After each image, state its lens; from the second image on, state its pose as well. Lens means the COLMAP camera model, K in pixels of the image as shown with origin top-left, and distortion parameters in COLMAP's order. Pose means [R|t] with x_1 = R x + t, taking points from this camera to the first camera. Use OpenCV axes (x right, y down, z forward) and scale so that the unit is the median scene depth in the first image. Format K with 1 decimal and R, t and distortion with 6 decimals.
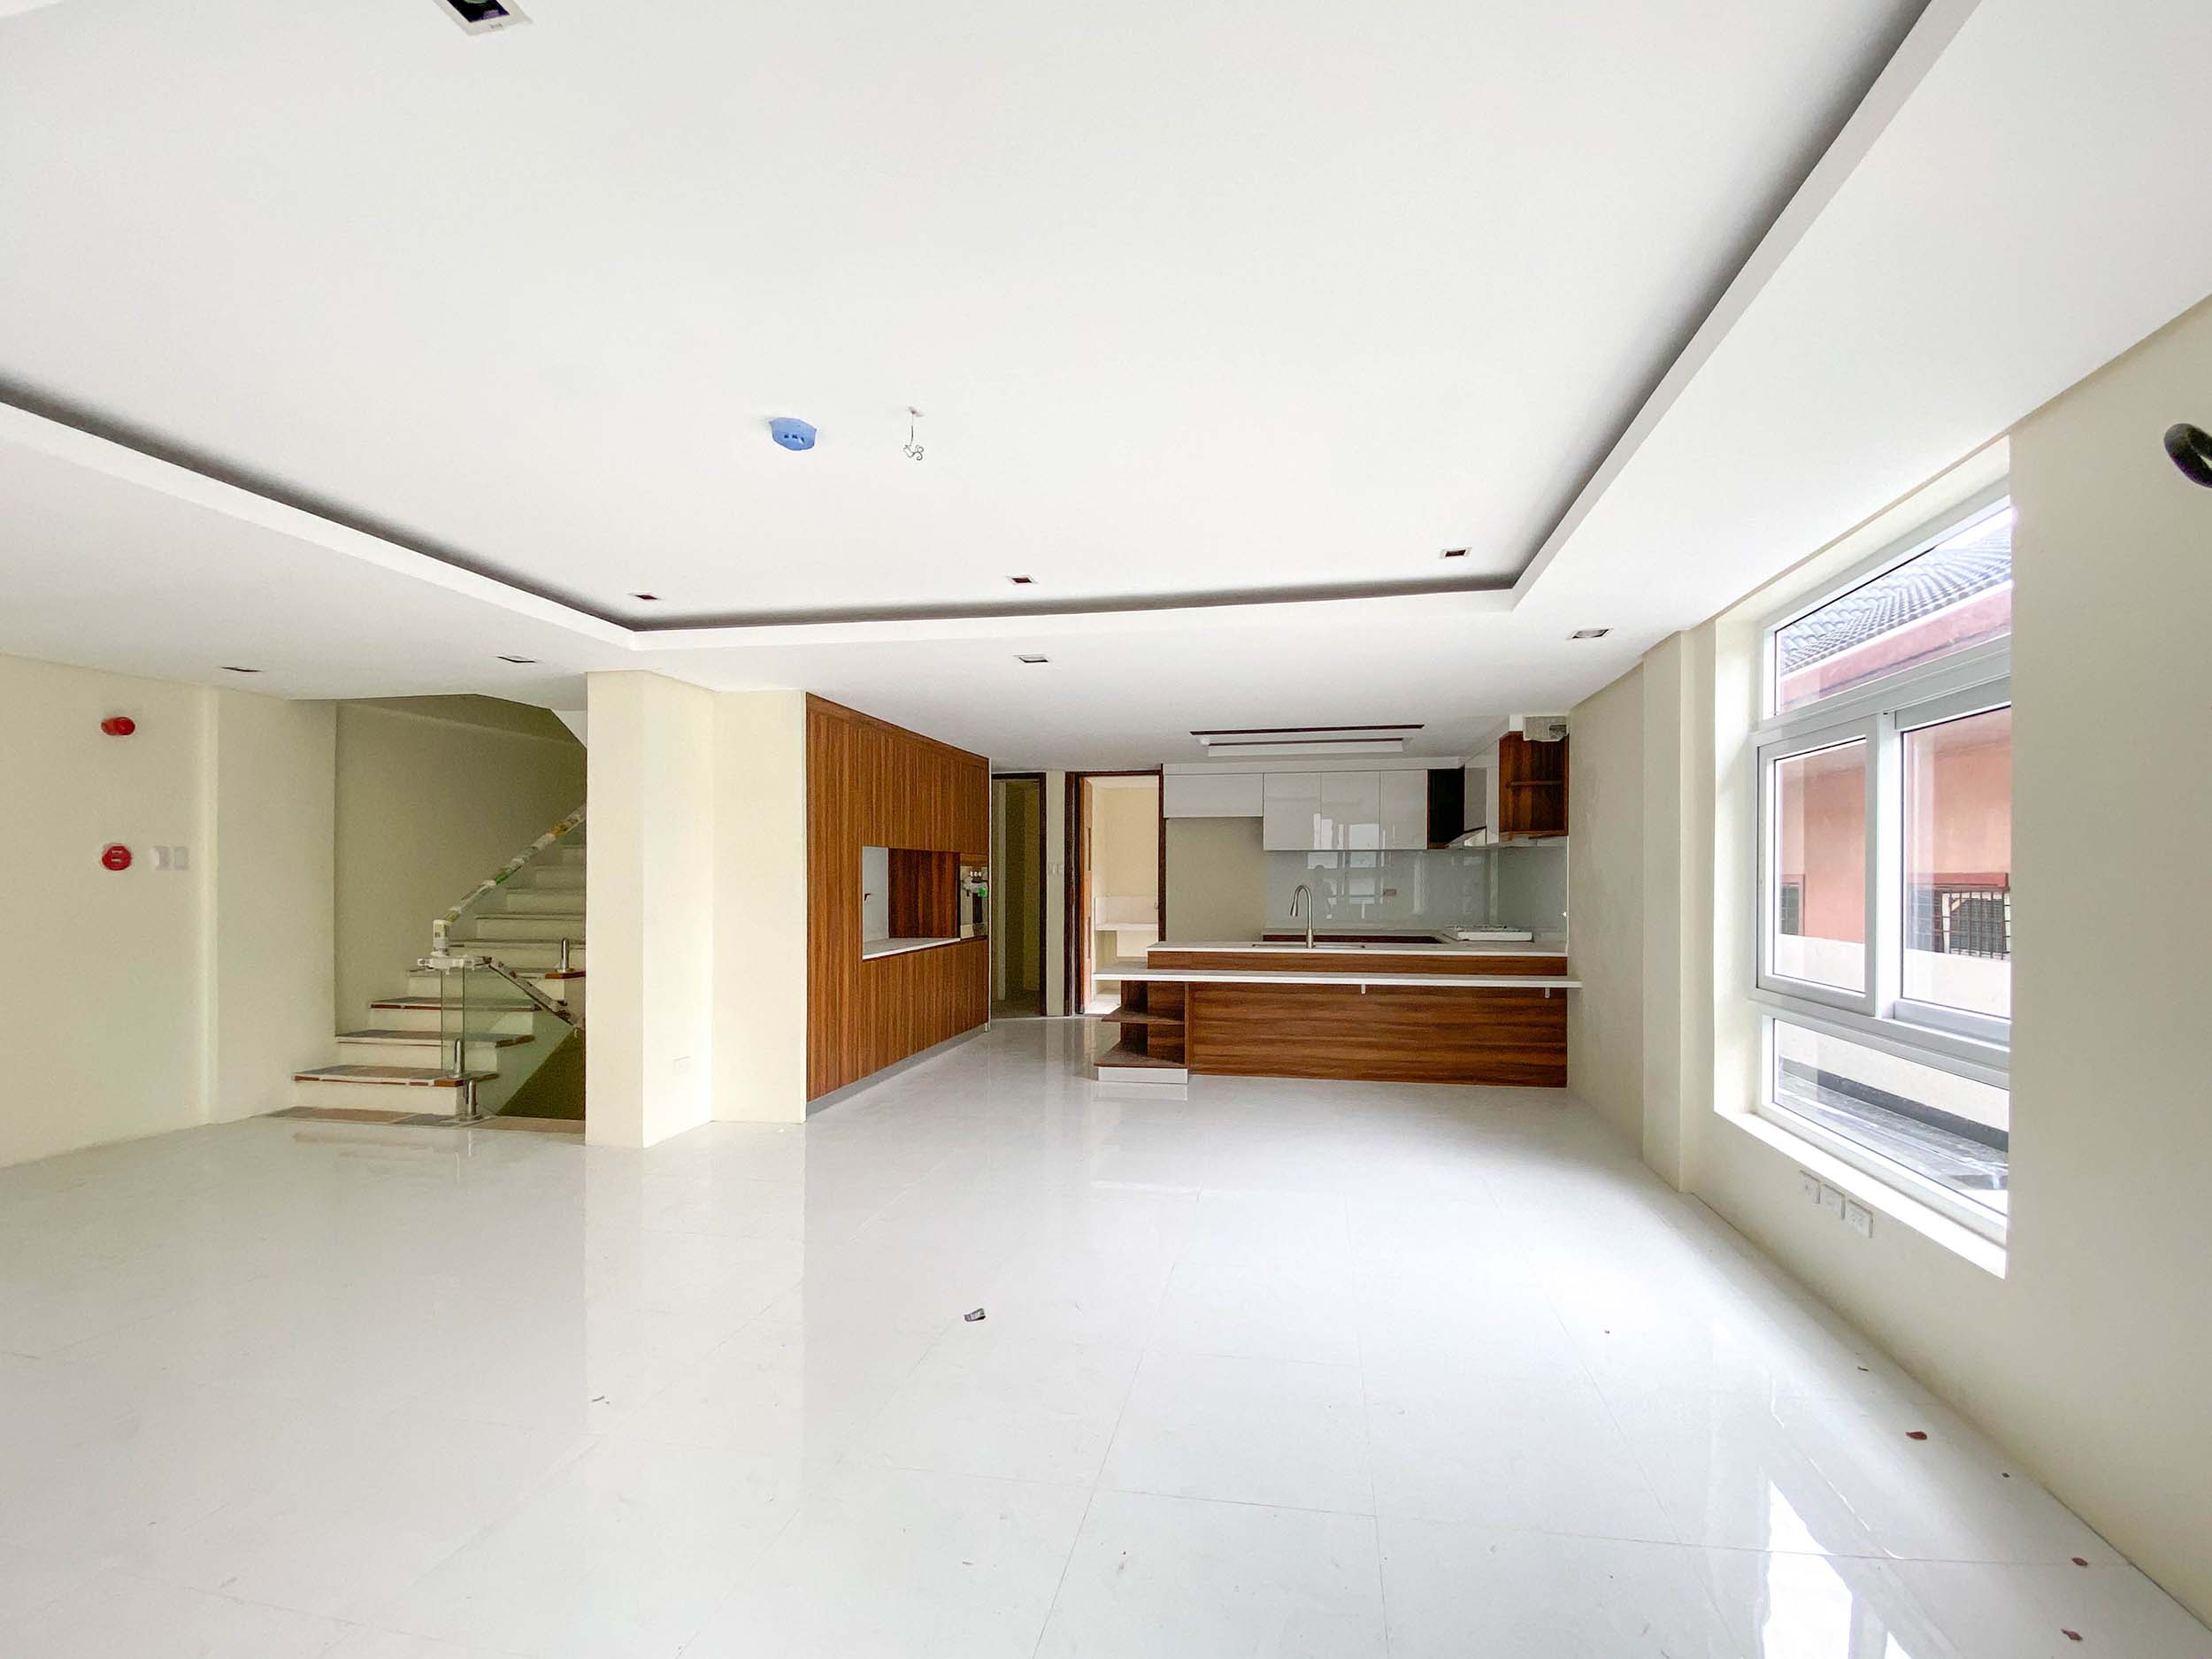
lens RADIAL K [[900.9, 0, 1112.9], [0, 900.9, 877.5], [0, 0, 1]] dist [-0.000023, -0.000046]
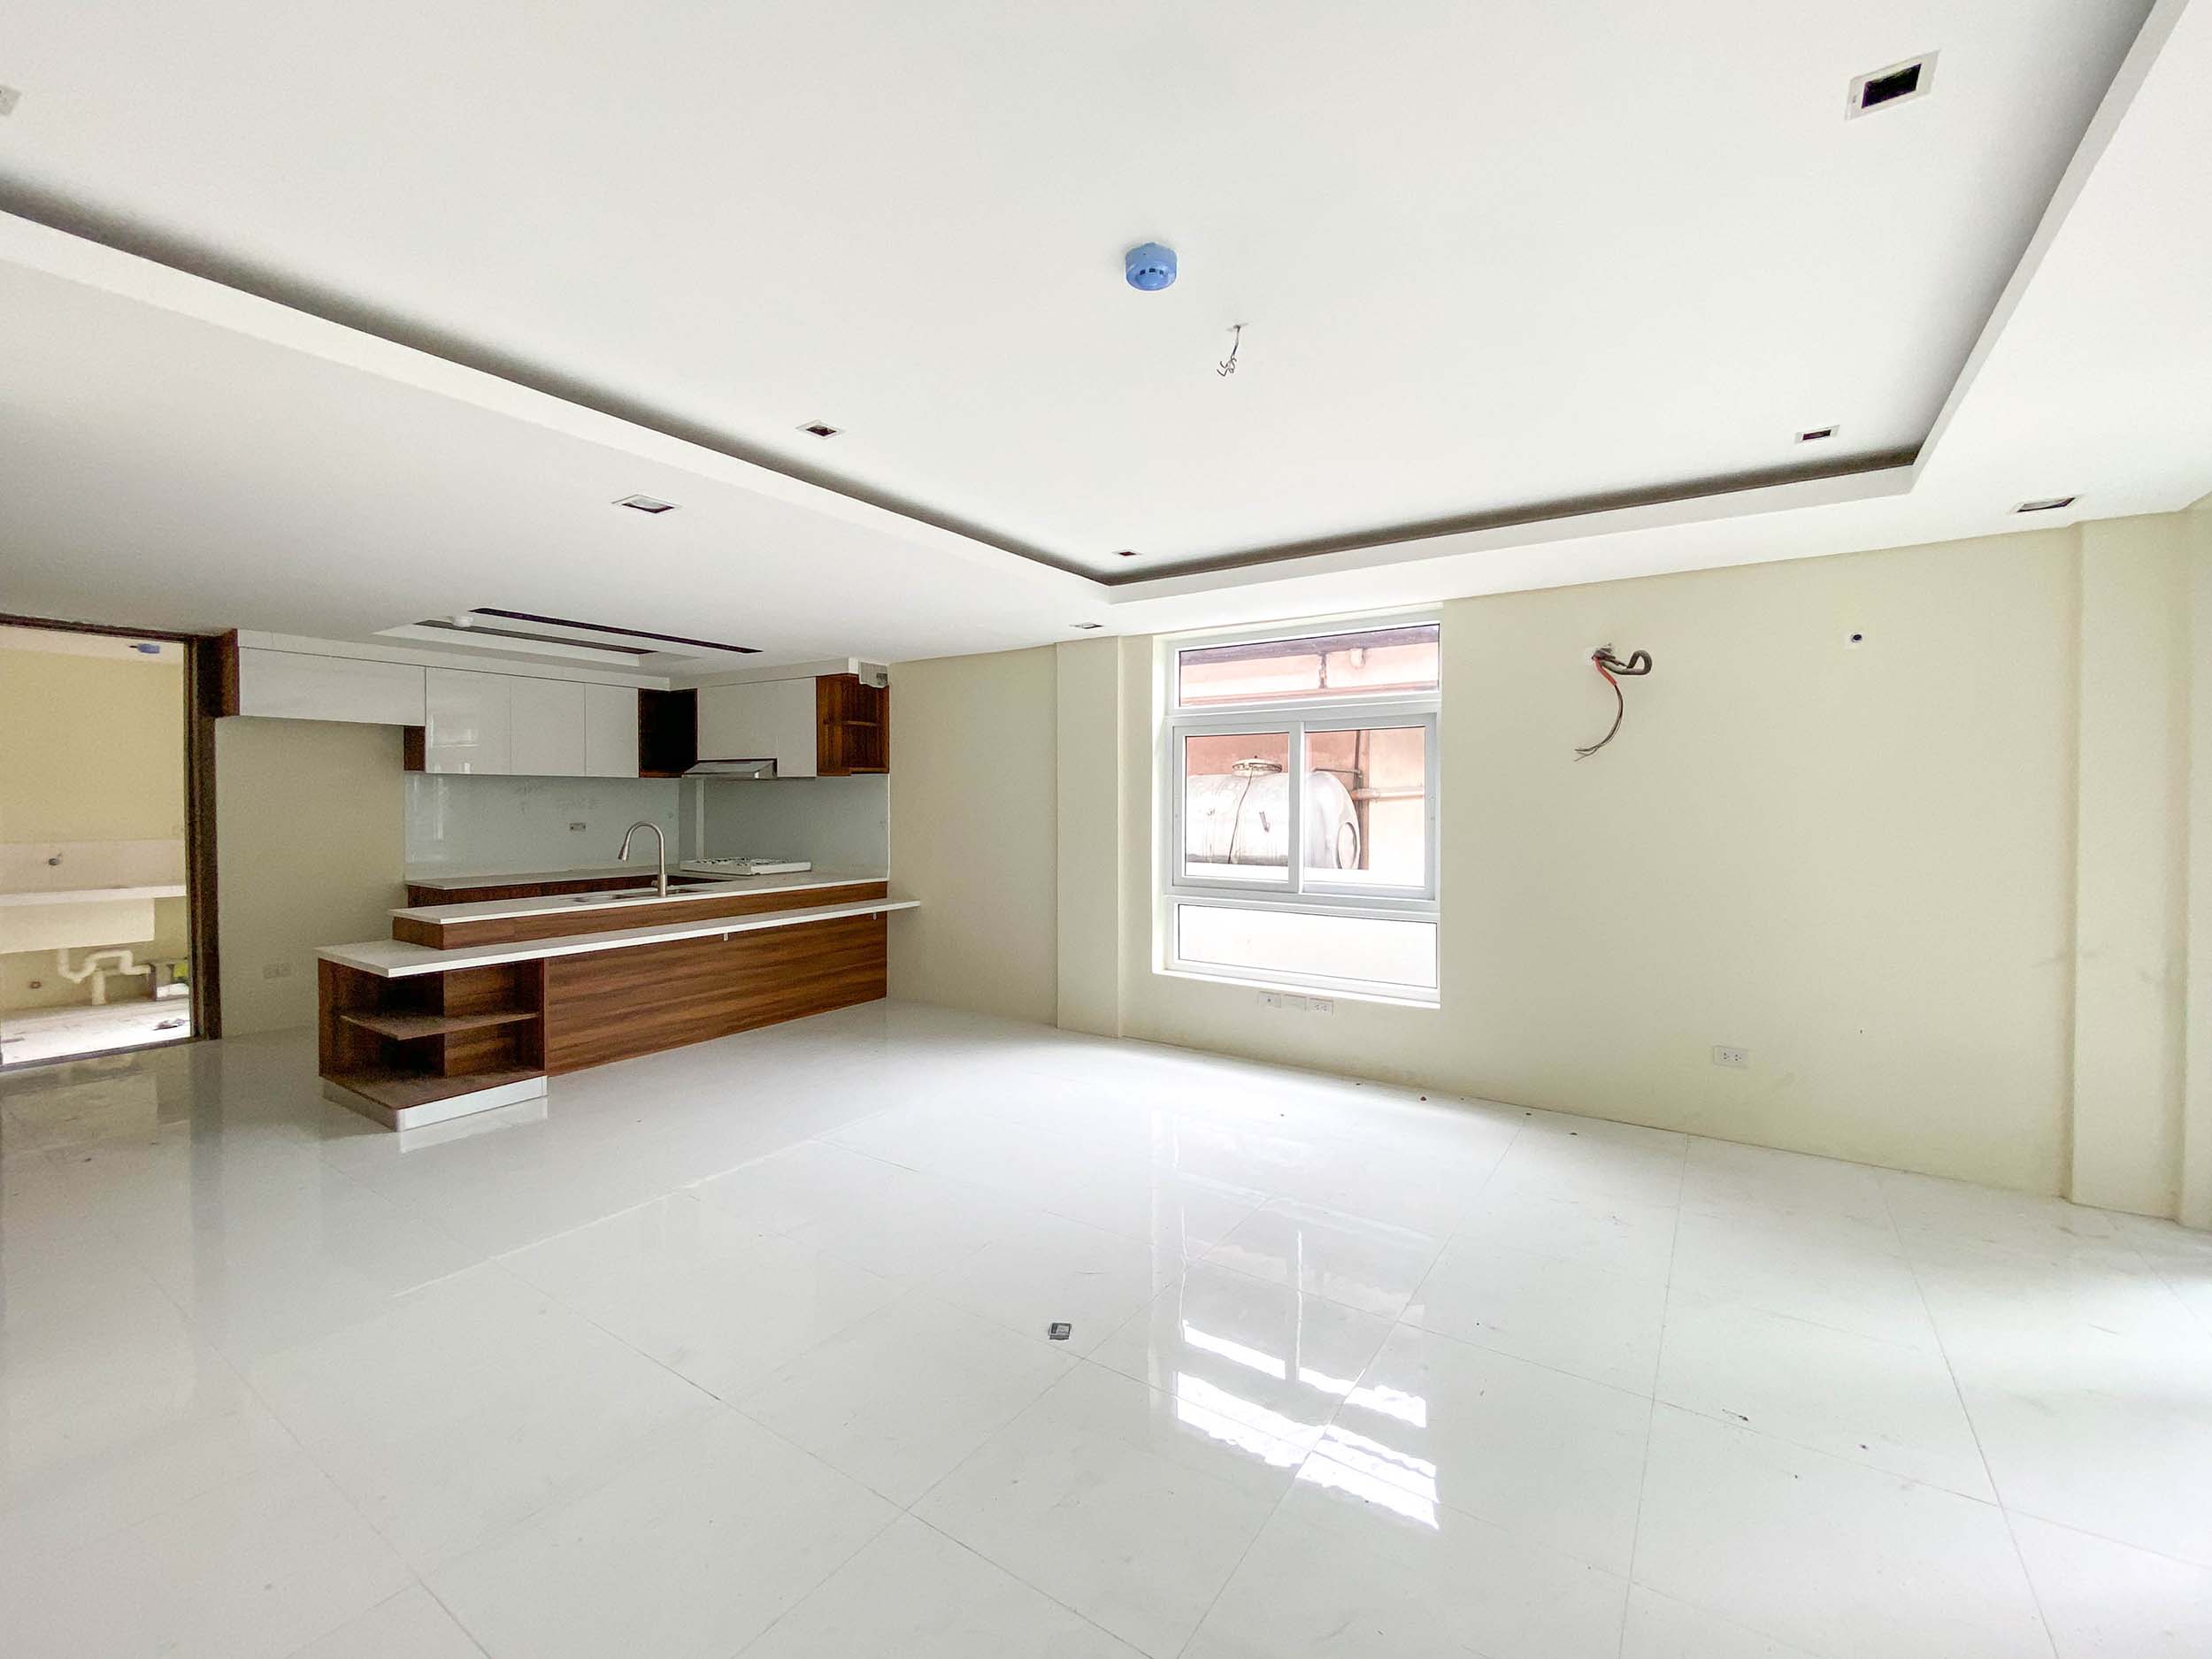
lens RADIAL K [[927.2, 0, 1108.8], [0, 927.2, 823.4], [0, 0, 1]] dist [-0.000189, -0.000221]
pose [[0.379951, -0.022387, 0.924736, -0.435151], [0.000172, 0.999709, 0.024132, -0.011563], [-0.925007, -0.009010, 0.379844, 0.287919]]
